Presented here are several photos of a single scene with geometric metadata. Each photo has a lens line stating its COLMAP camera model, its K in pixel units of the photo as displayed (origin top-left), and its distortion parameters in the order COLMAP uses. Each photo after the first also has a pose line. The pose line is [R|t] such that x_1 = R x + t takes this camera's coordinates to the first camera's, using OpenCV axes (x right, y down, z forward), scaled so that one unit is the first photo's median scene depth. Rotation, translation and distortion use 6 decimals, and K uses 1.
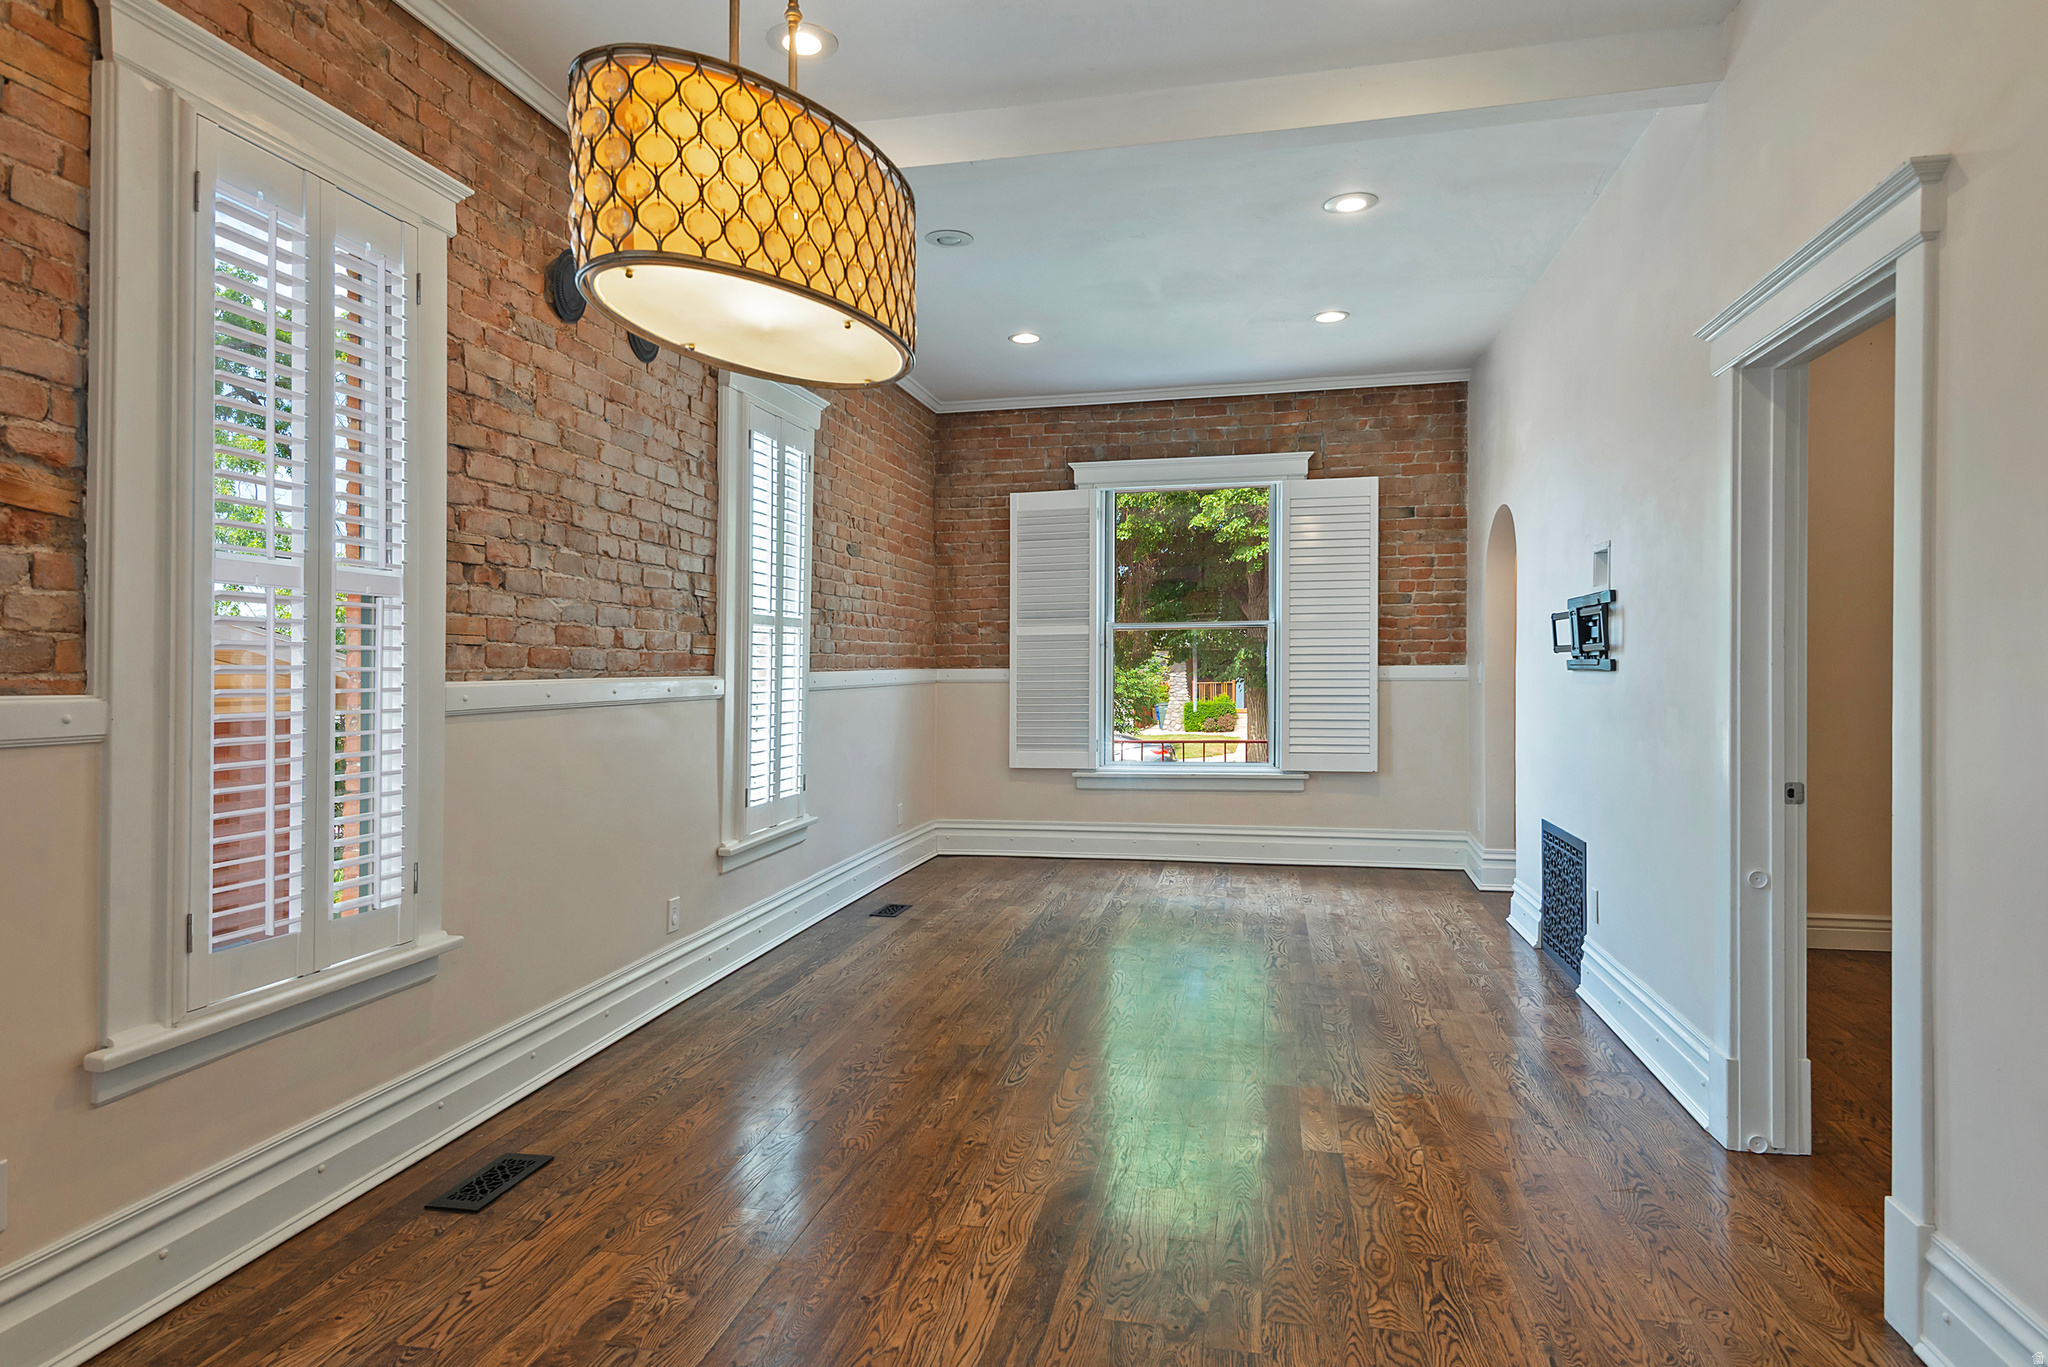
lens RADIAL K [[1226.6, 0, 1046.7], [0, 1226.6, 690.5], [0, 0, 1]] dist [0.035612, -0.008659]
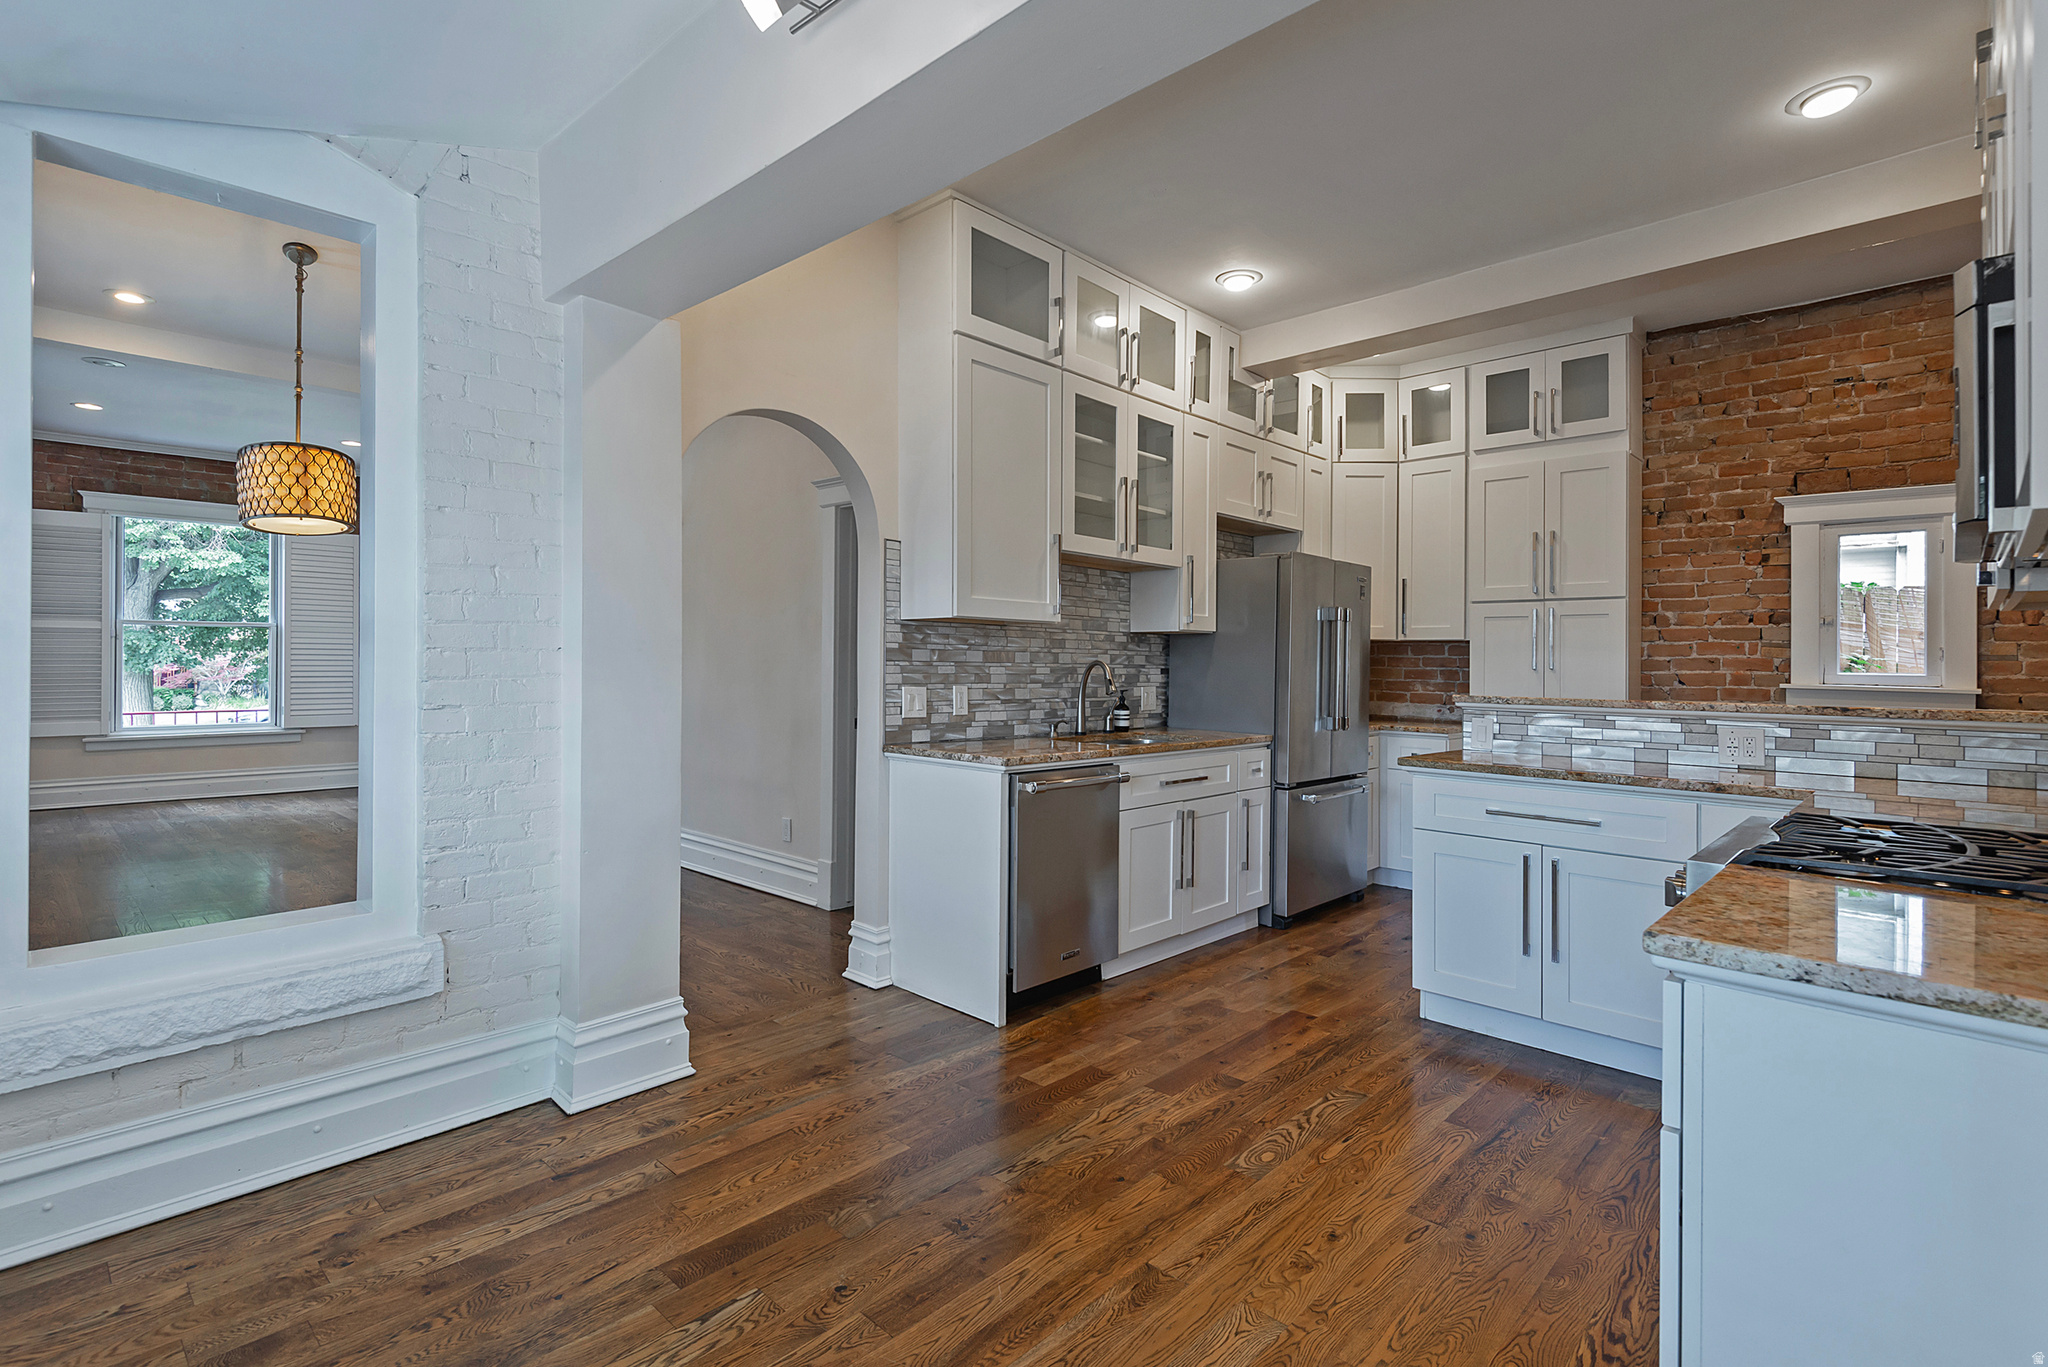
lens RADIAL K [[979.3, 0, 1032.3], [0, 979.3, 674.3], [0, 0, 1]] dist [0.021646, -0.011975]
pose [[0.553635, 0.009938, 0.832700, -0.449571], [-0.002856, 0.999946, -0.010036, 0.014935], [-0.832755, 0.003178, 0.553633, -0.587622]]
